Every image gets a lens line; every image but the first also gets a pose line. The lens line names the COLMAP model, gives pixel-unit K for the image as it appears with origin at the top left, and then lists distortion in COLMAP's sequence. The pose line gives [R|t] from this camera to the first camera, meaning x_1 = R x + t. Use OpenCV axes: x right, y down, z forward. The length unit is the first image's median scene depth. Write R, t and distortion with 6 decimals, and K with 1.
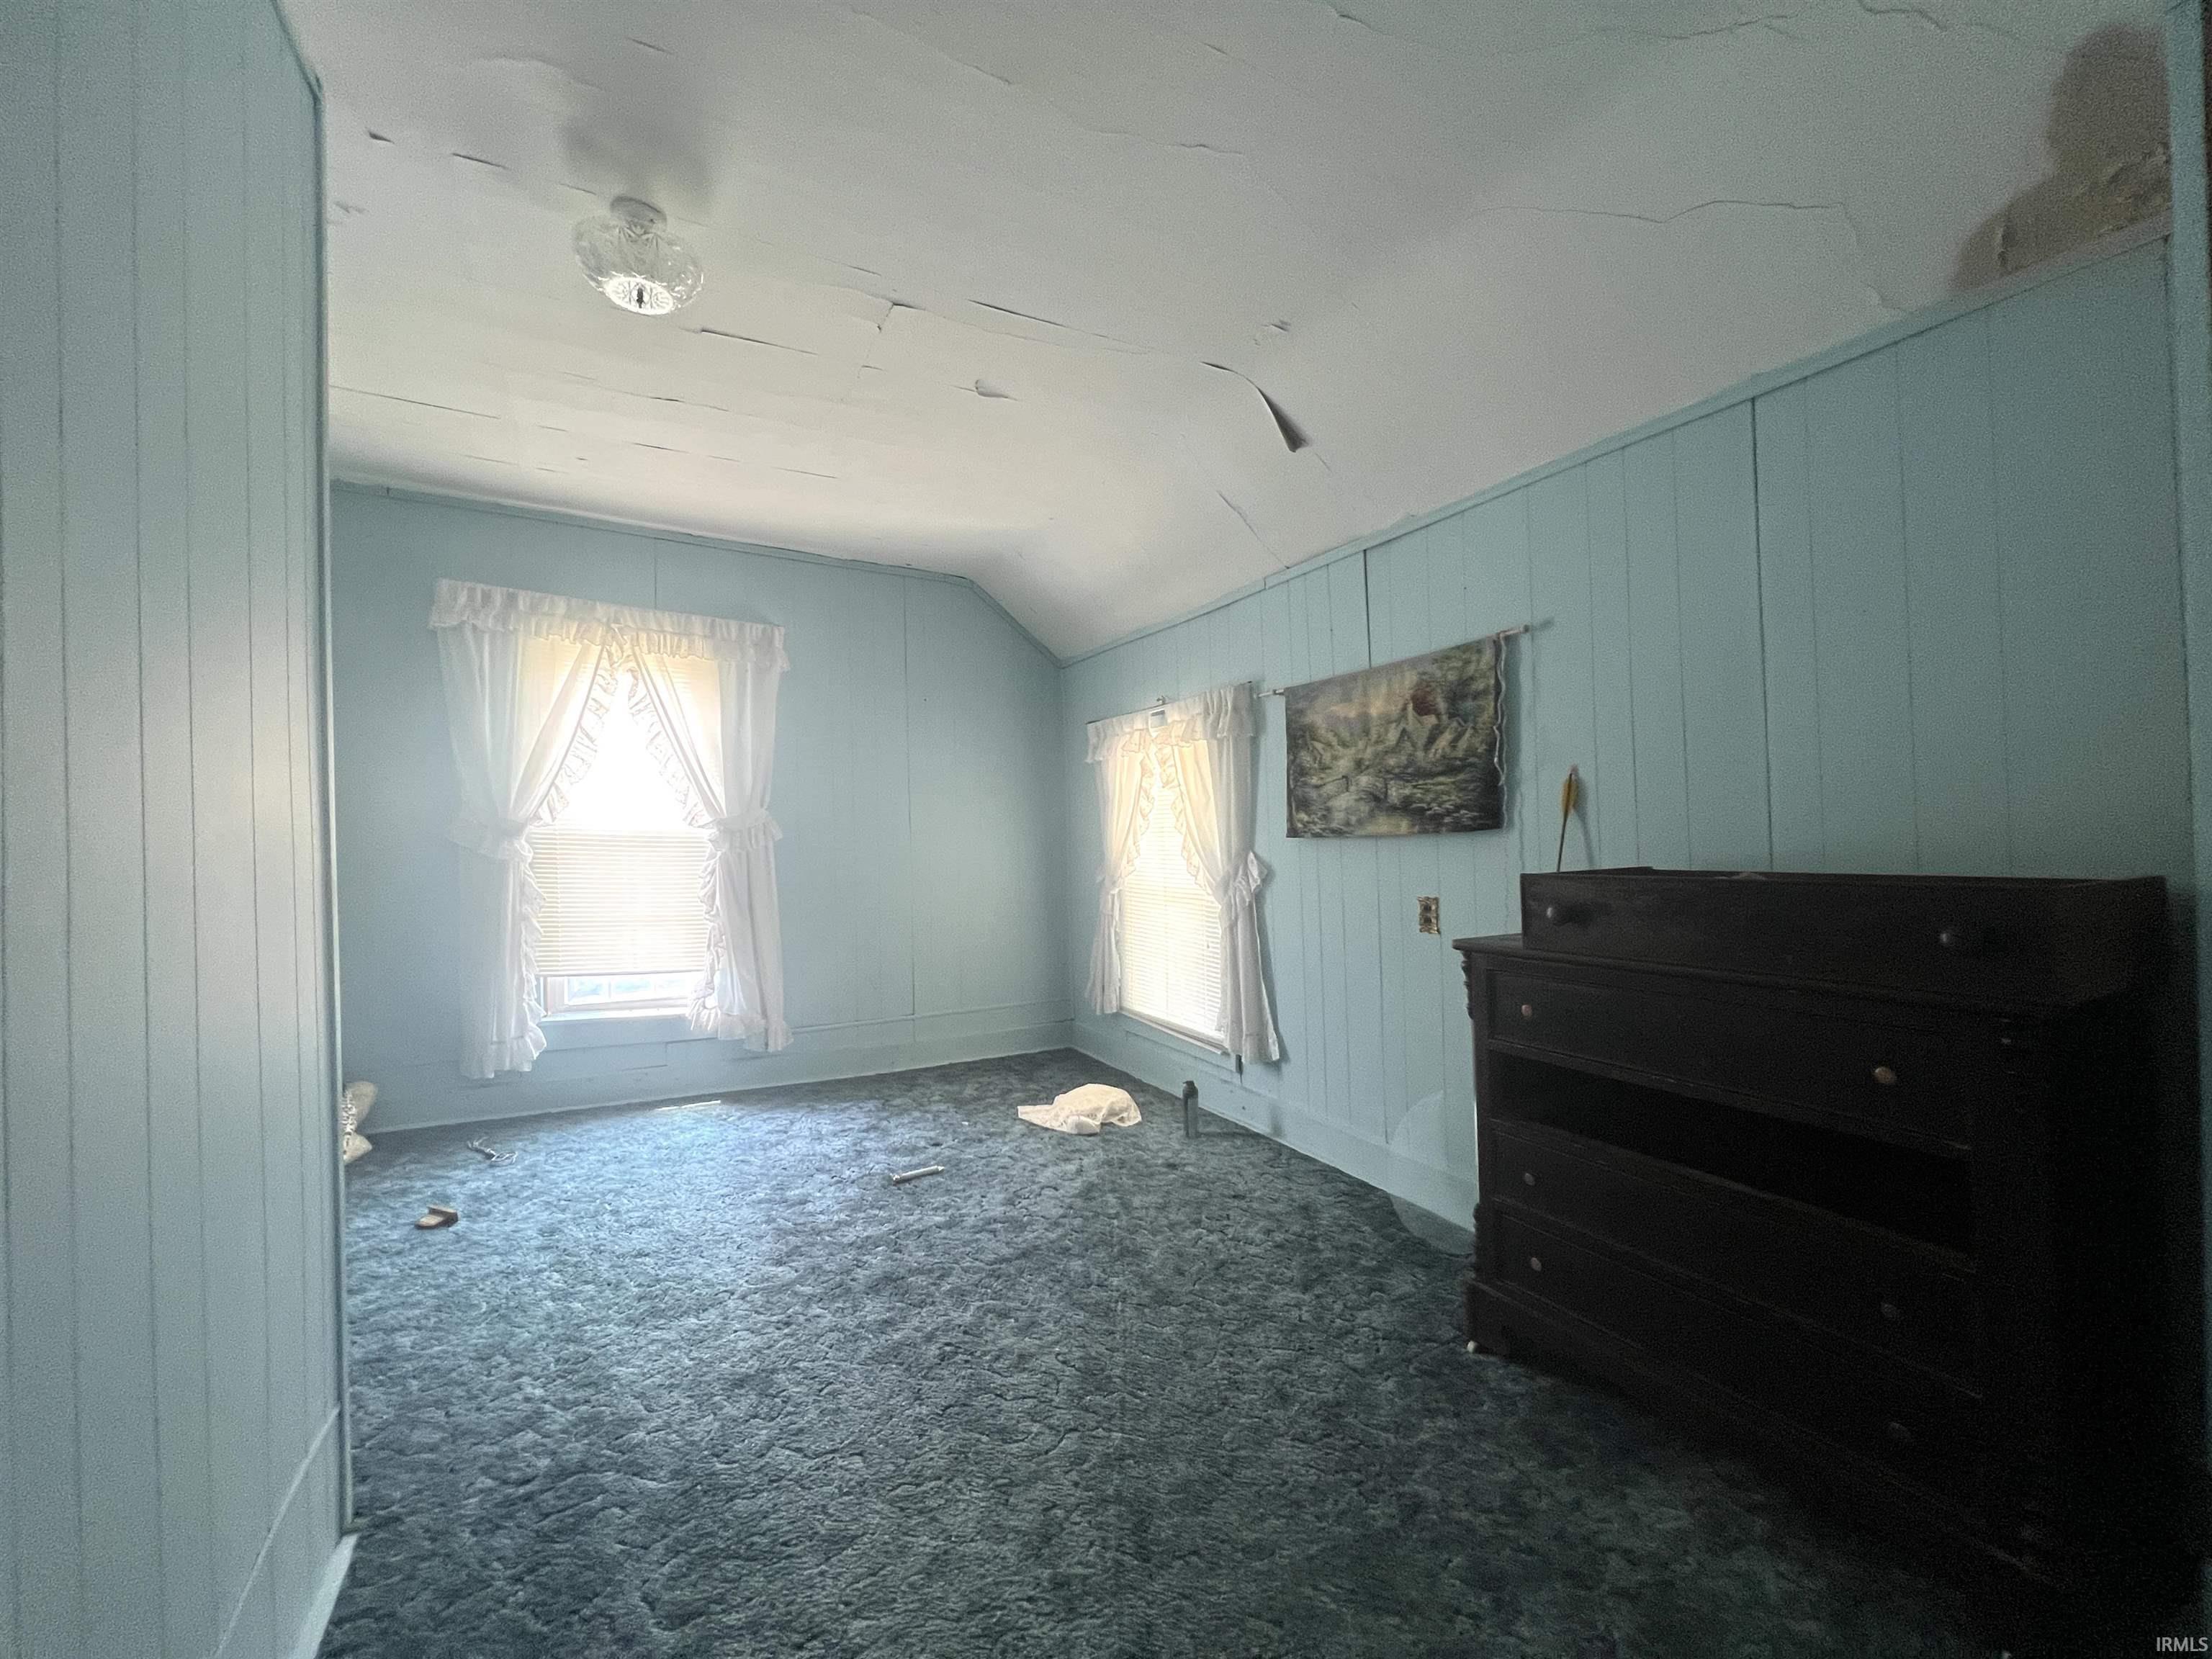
lens RADIAL K [[894.5, 0, 1107.8], [0, 894.5, 832.8], [0, 0, 1]] dist [-0.013826, 0.001429]
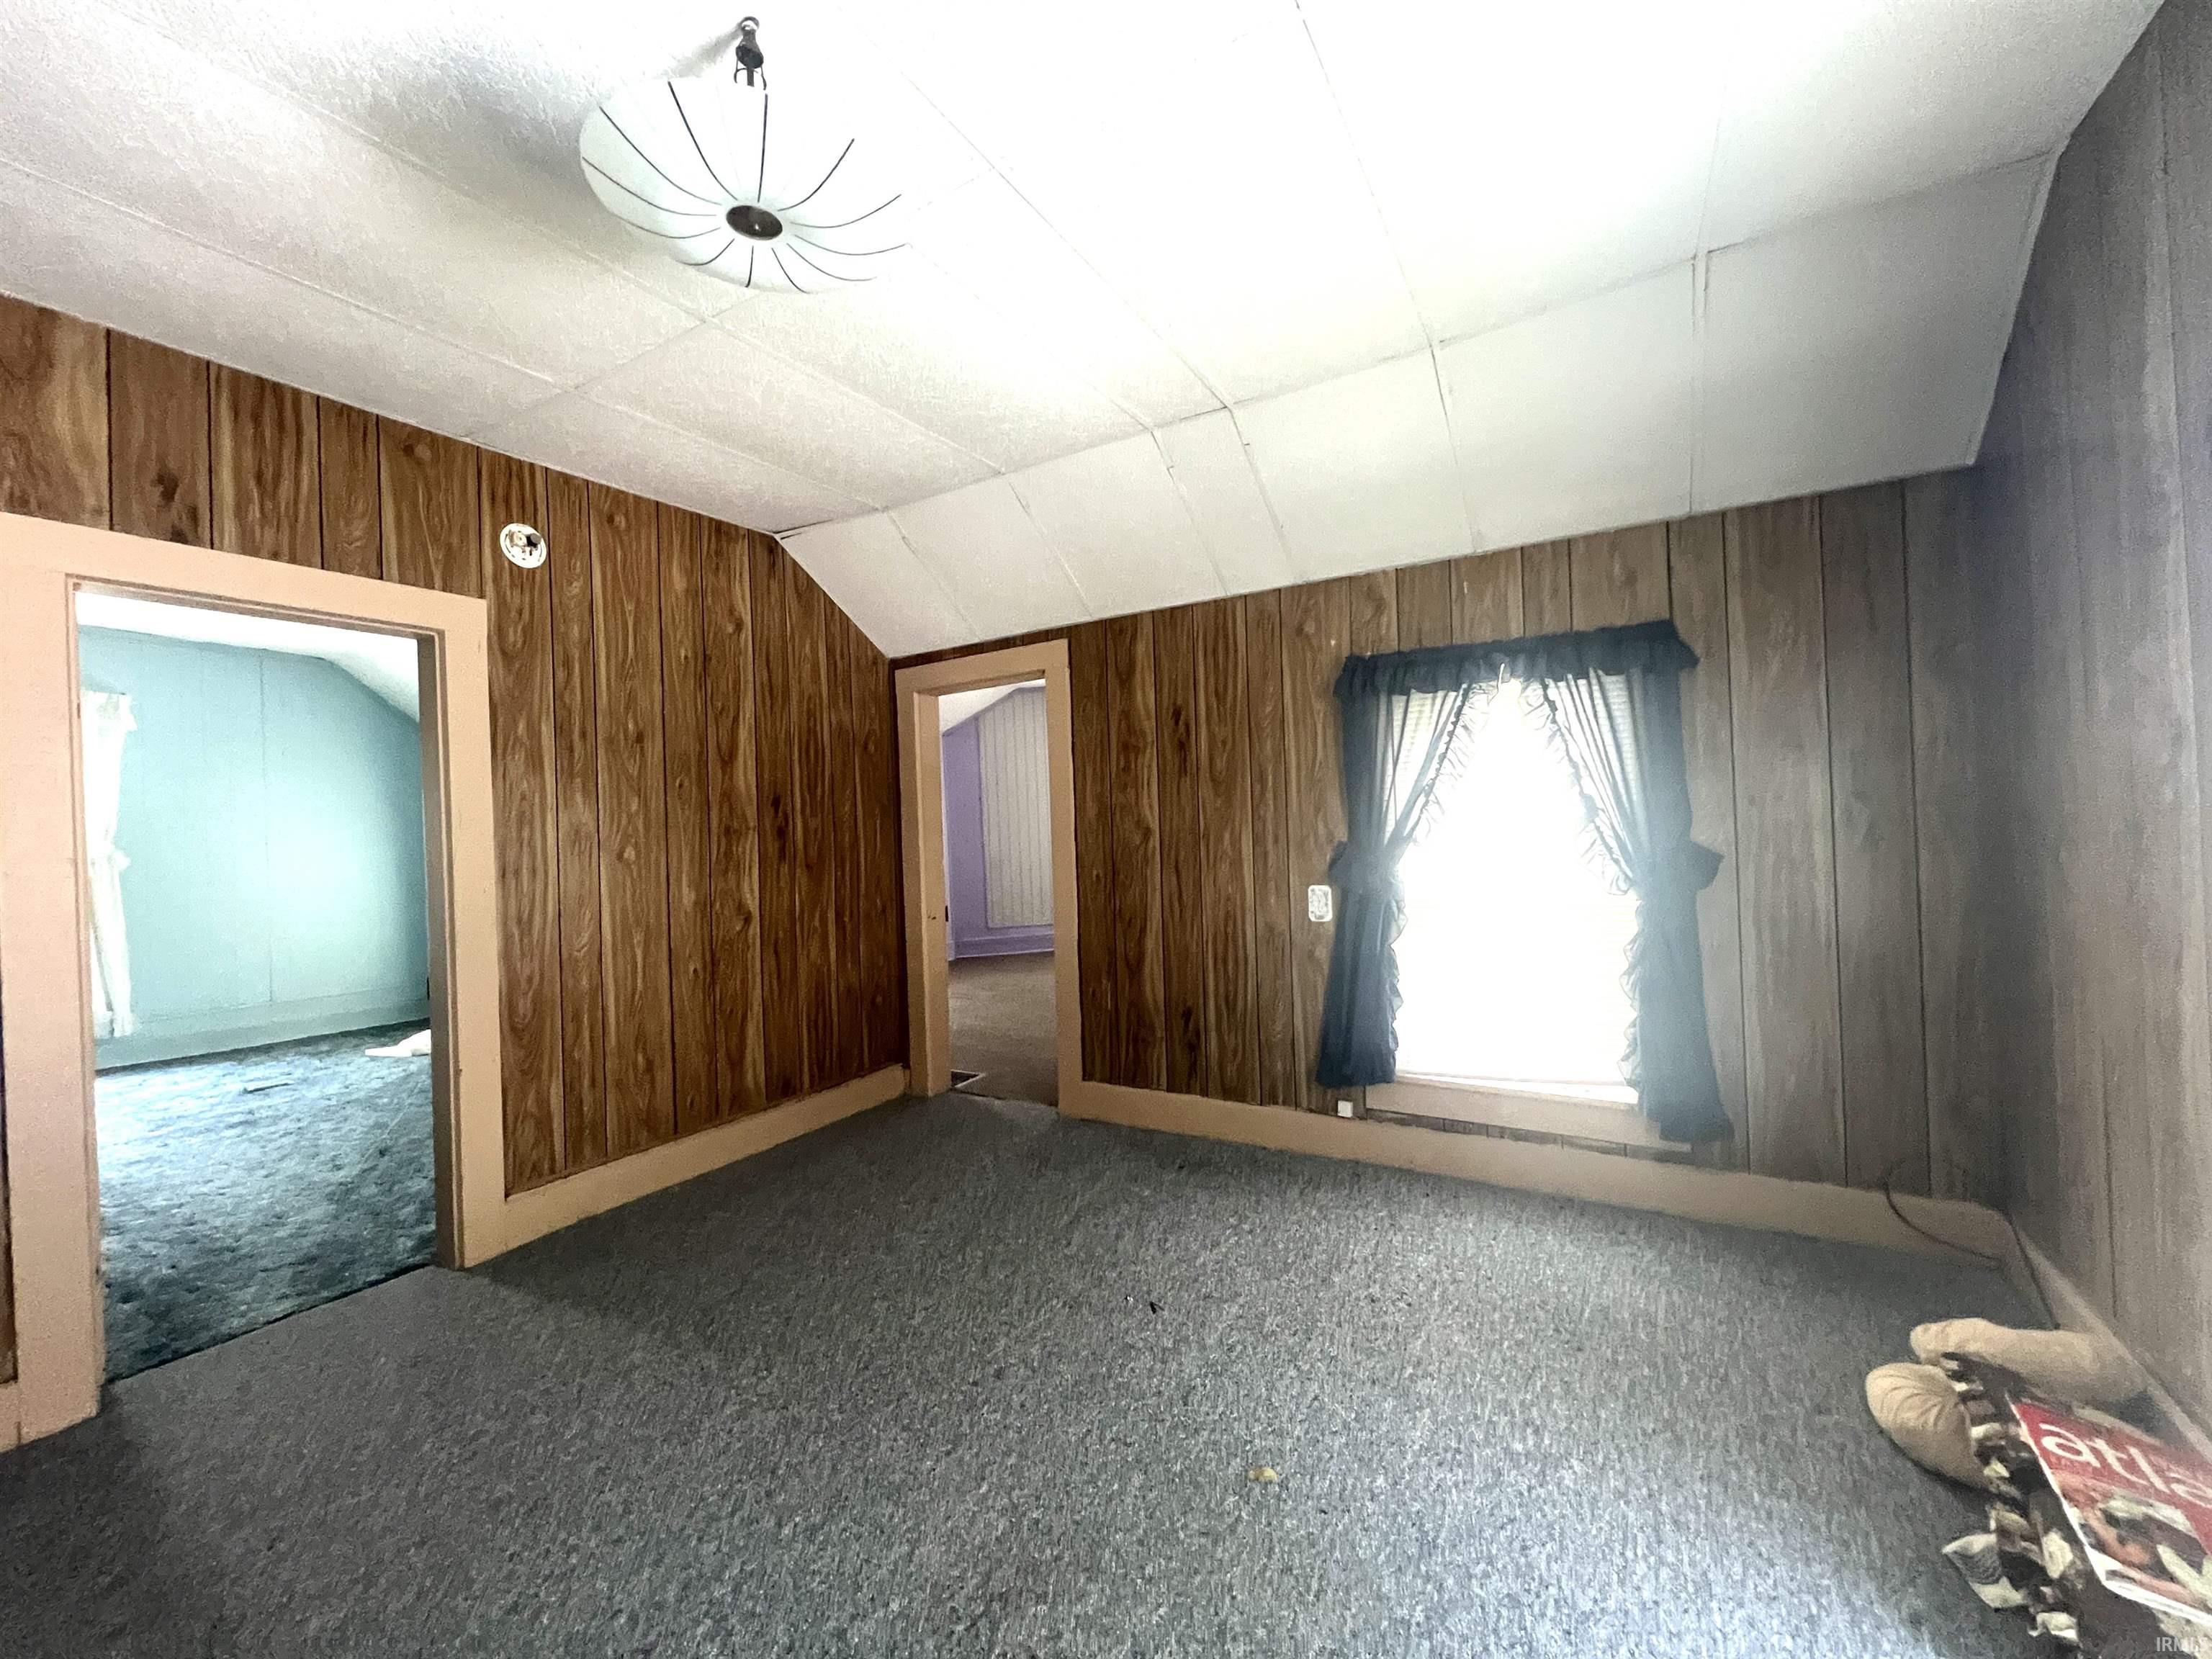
lens RADIAL K [[894.5, 0, 1098.0], [0, 894.5, 824.9], [0, 0, 1]] dist [-0.013826, 0.001429]
pose [[0.864728, -0.012935, 0.502074, 0.205191], [0.023054, 0.999637, -0.013952, 0.000977], [-0.501712, 0.023640, 0.864712, -0.813575]]
